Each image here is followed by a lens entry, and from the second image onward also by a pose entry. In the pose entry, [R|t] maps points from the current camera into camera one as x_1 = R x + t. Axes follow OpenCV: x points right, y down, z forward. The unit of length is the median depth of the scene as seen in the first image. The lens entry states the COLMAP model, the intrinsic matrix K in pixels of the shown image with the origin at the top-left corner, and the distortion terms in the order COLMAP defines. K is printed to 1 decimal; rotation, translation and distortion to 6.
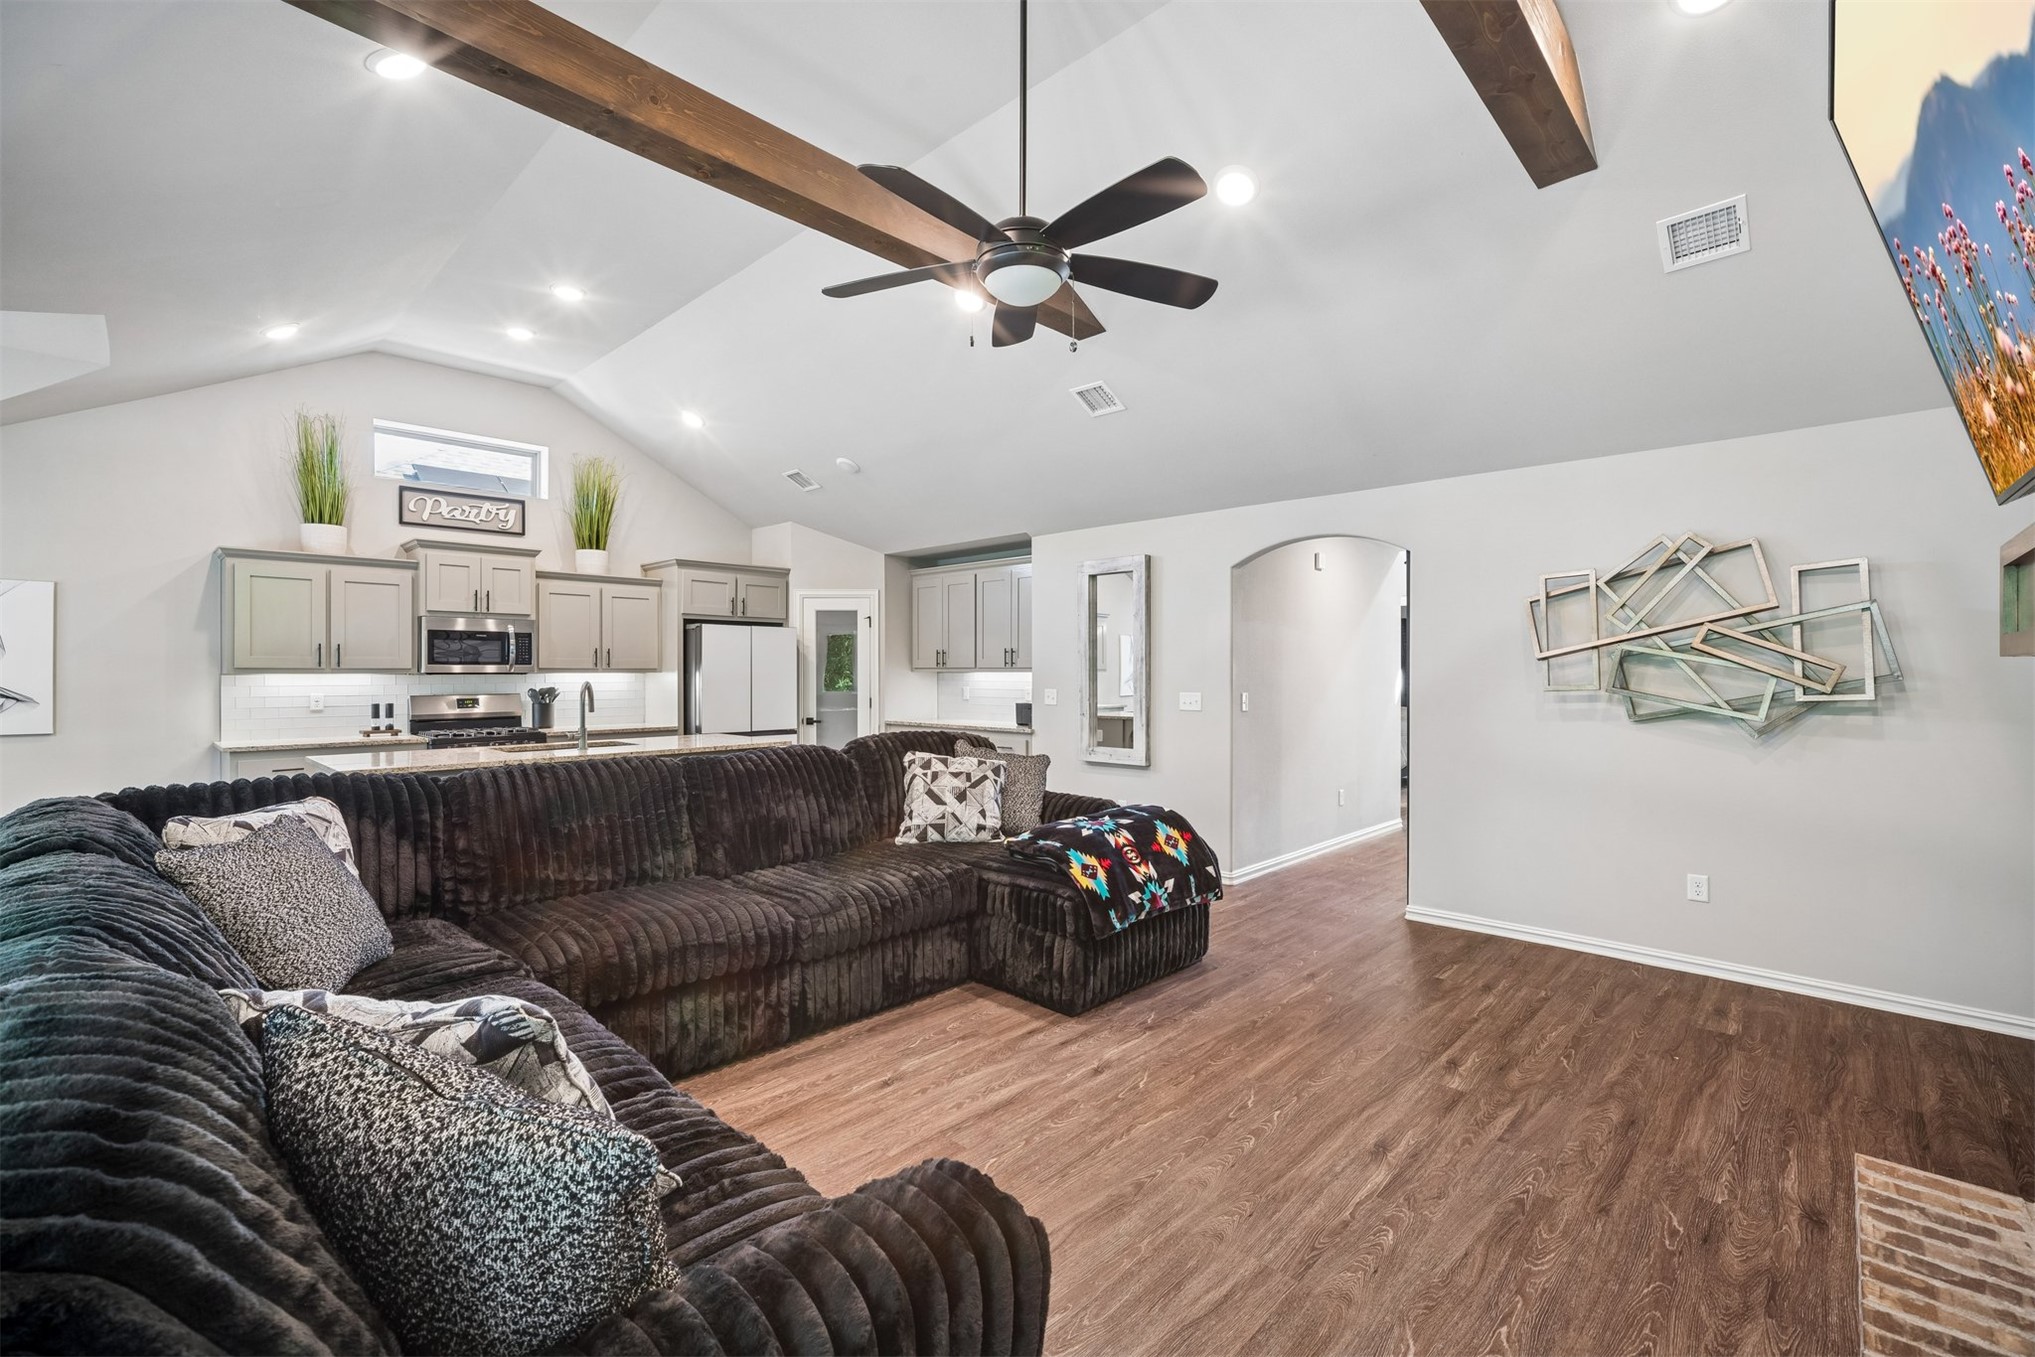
lens RADIAL K [[871.3, 0, 1003.2], [0, 871.3, 670.7], [0, 0, 1]] dist [-0.021662, 0.011230]
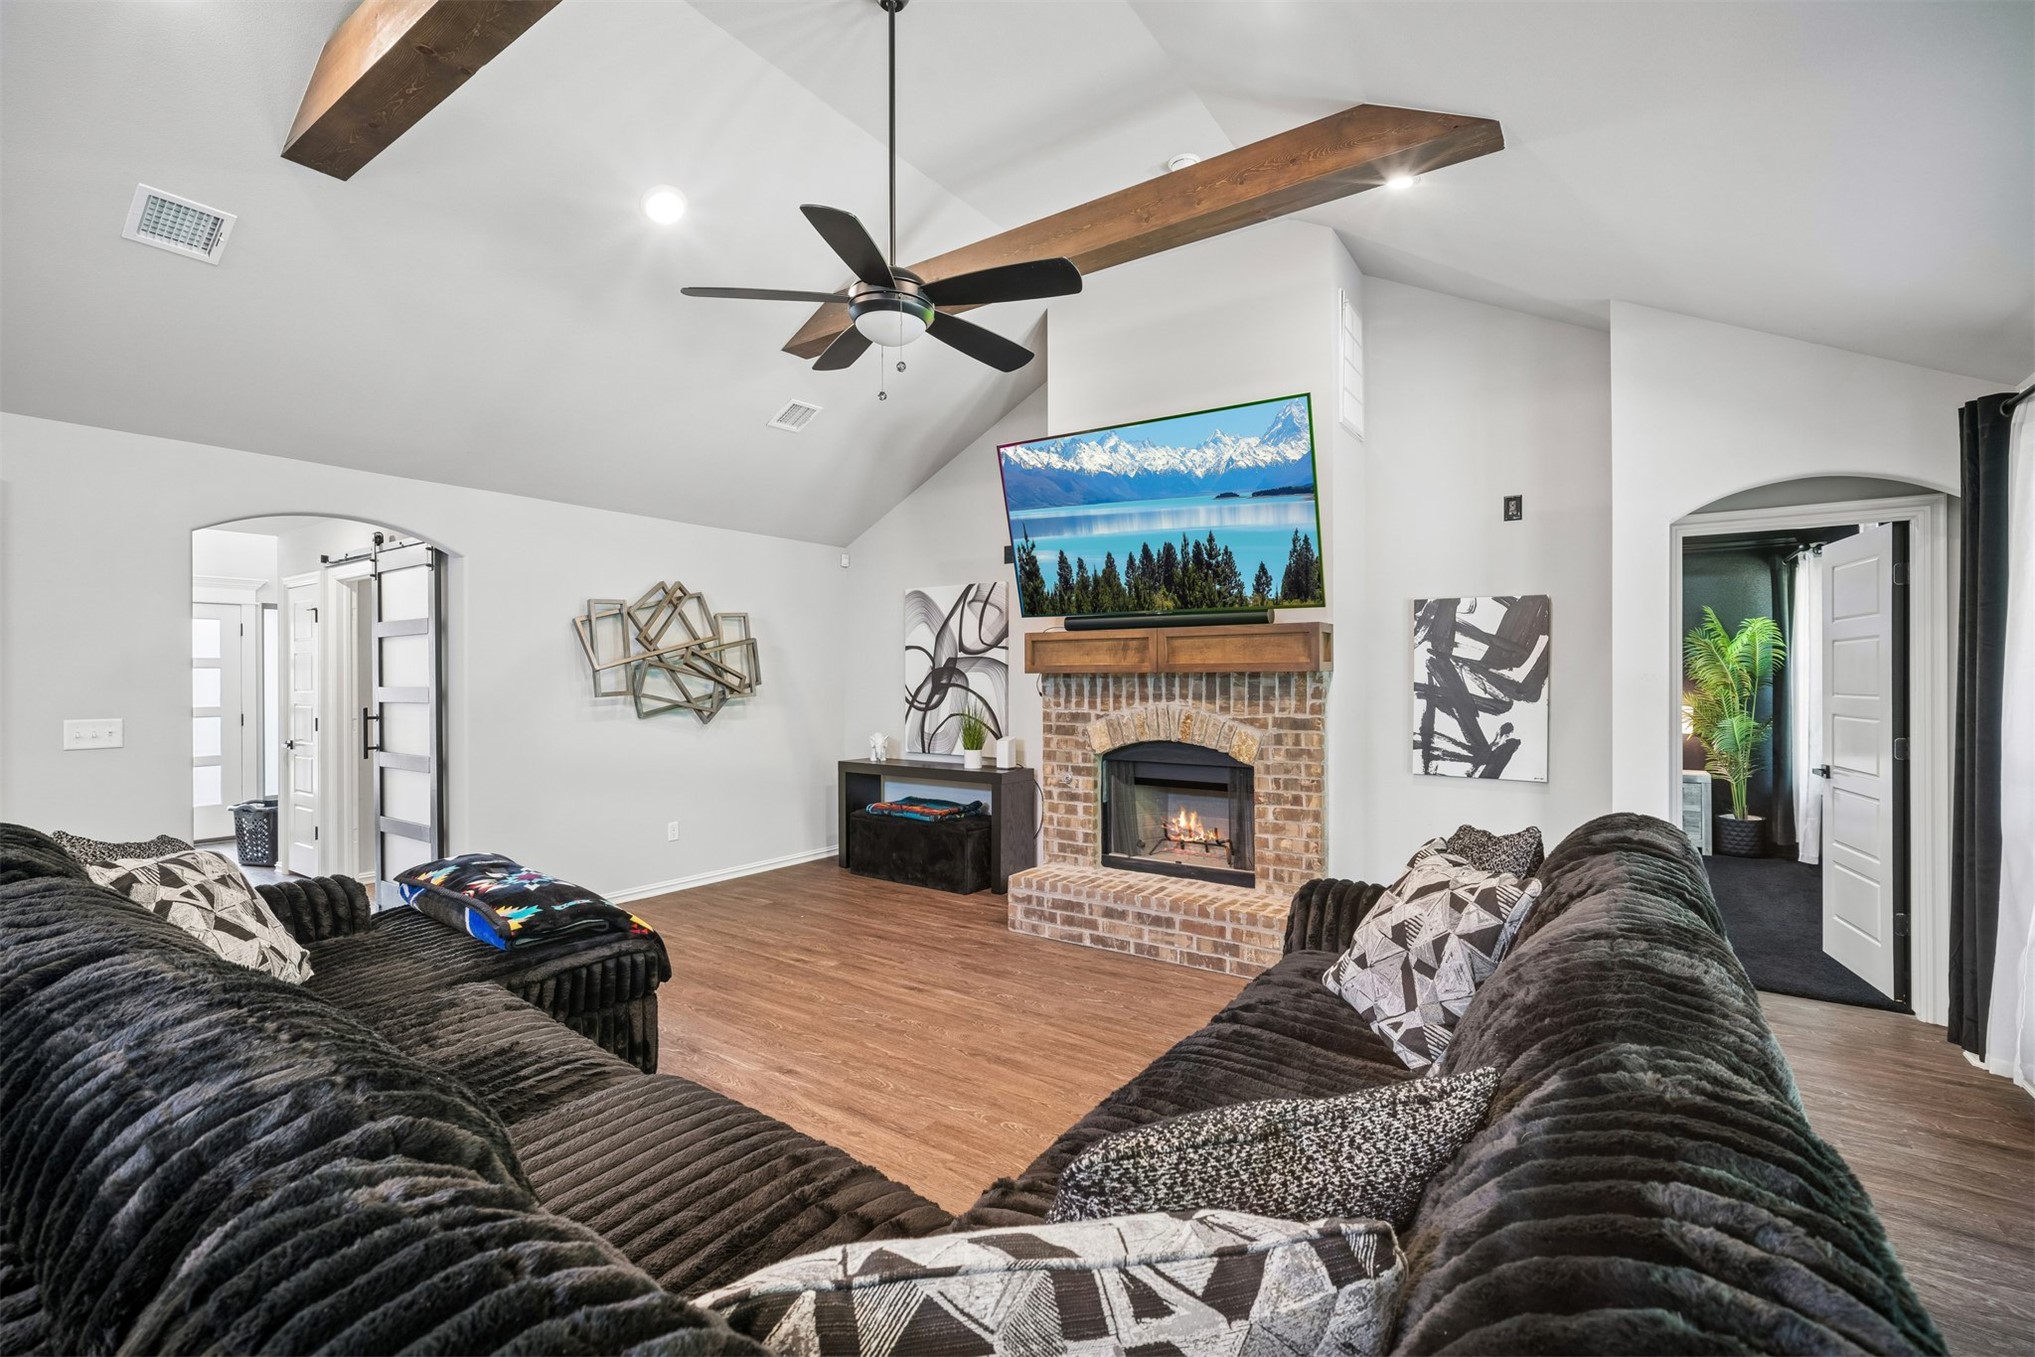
lens RADIAL K [[885.0, 0, 1009.4], [0, 885.0, 678.3], [0, 0, 1]] dist [-0.022339, -0.000135]
pose [[-0.160139, -0.001543, 0.987093, -0.463713], [0.004639, 0.999987, 0.002316, -0.002244], [-0.987084, 0.004950, -0.160130, 0.438346]]
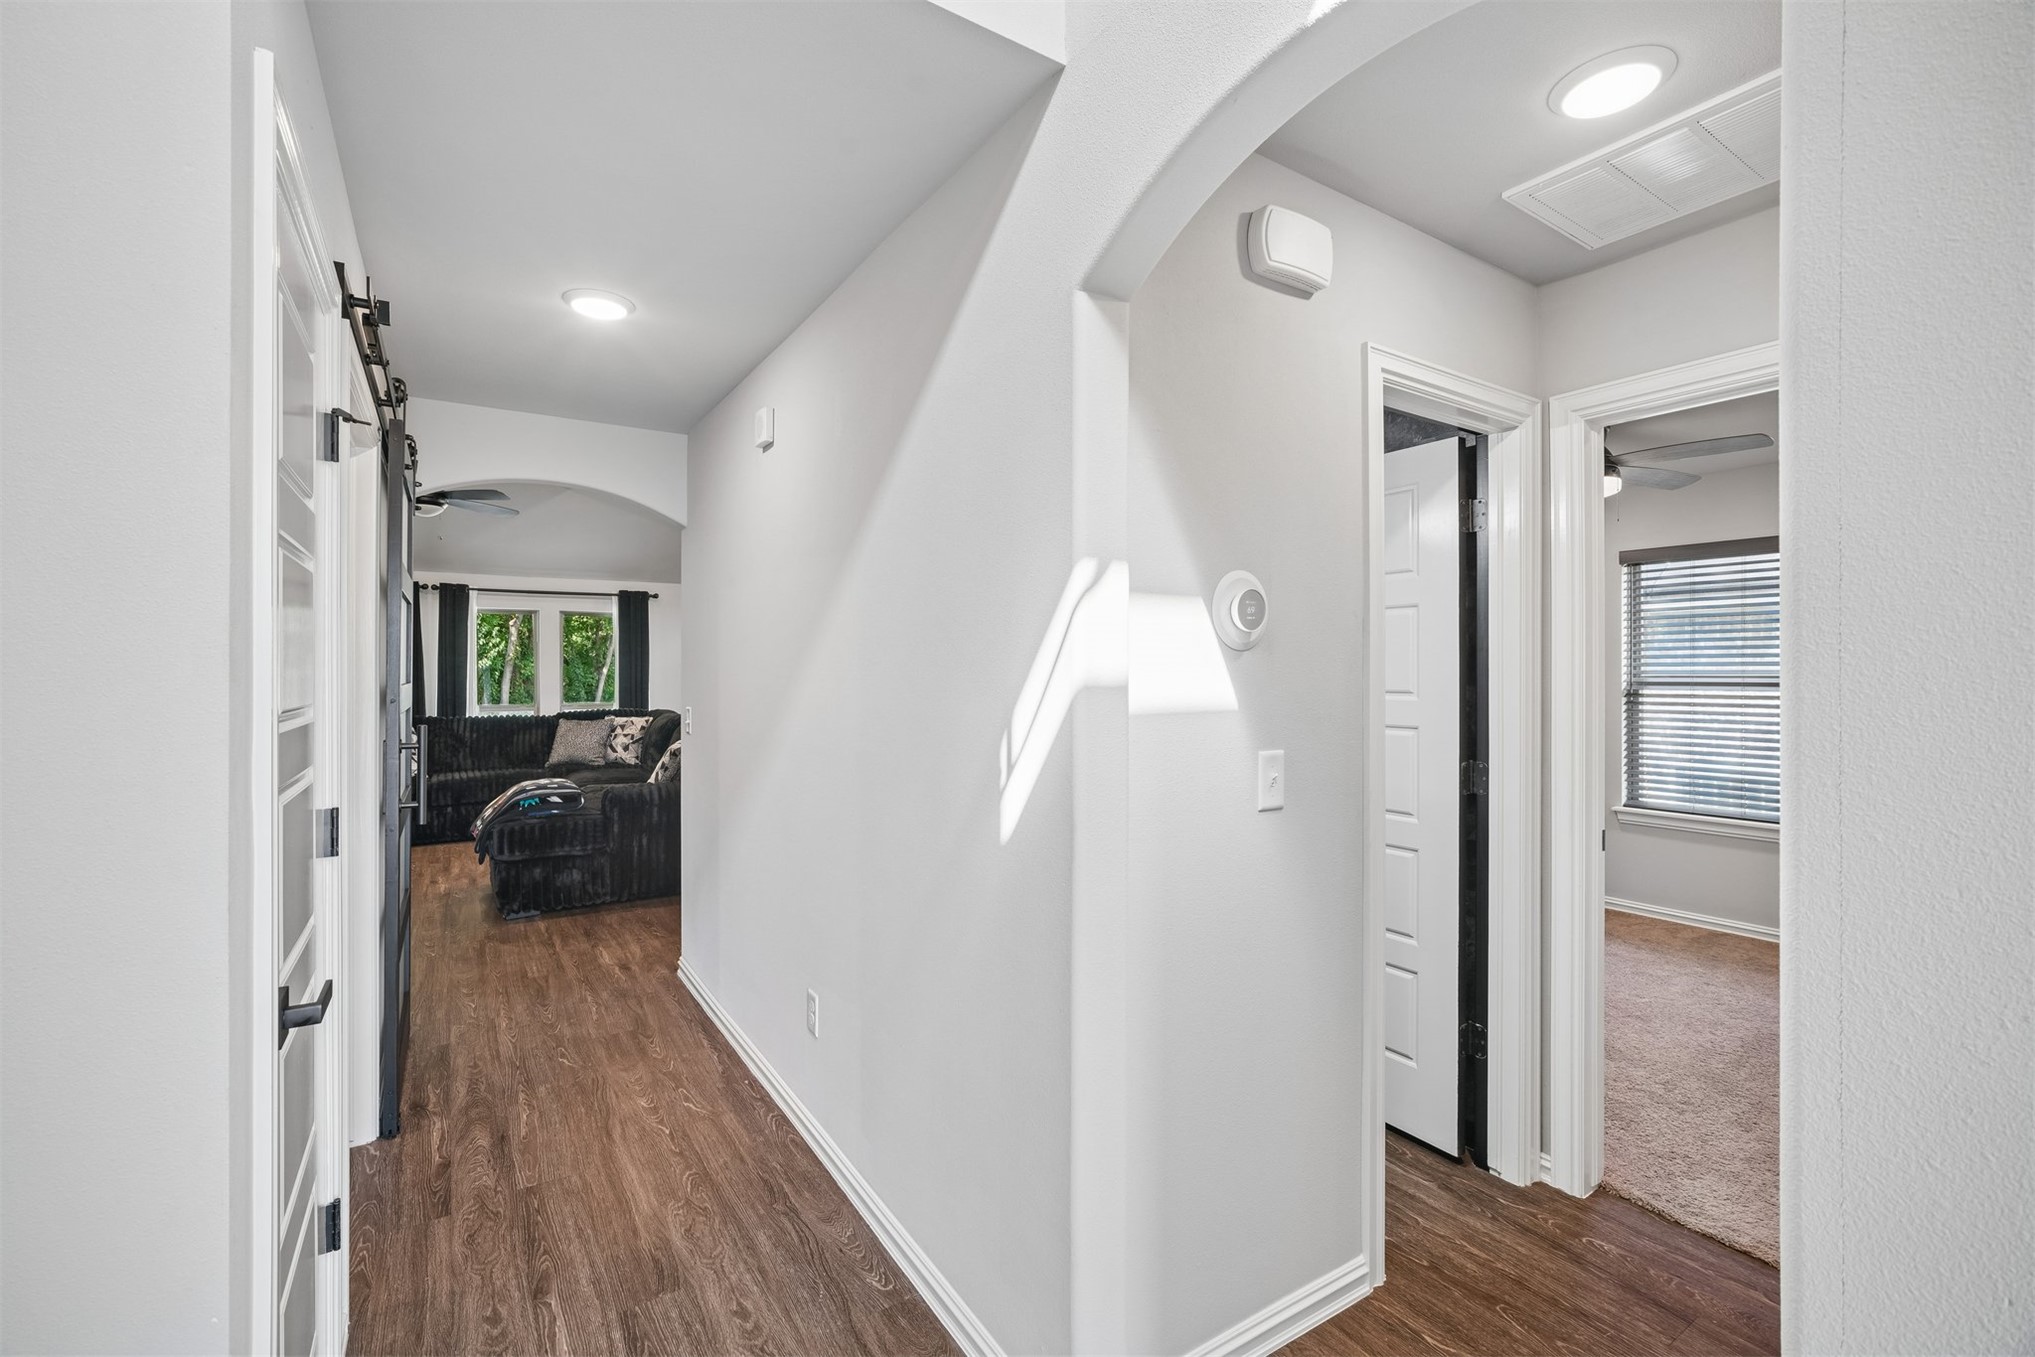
lens RADIAL K [[871.3, 0, 1003.2], [0, 871.3, 670.7], [0, 0, 1]] dist [-0.021662, 0.011230]
pose [[-0.231397, -0.002067, -0.972857, 0.816795], [0.000353, 0.999997, -0.002208, -0.001601], [0.972859, -0.000854, -0.231396, 1.296033]]
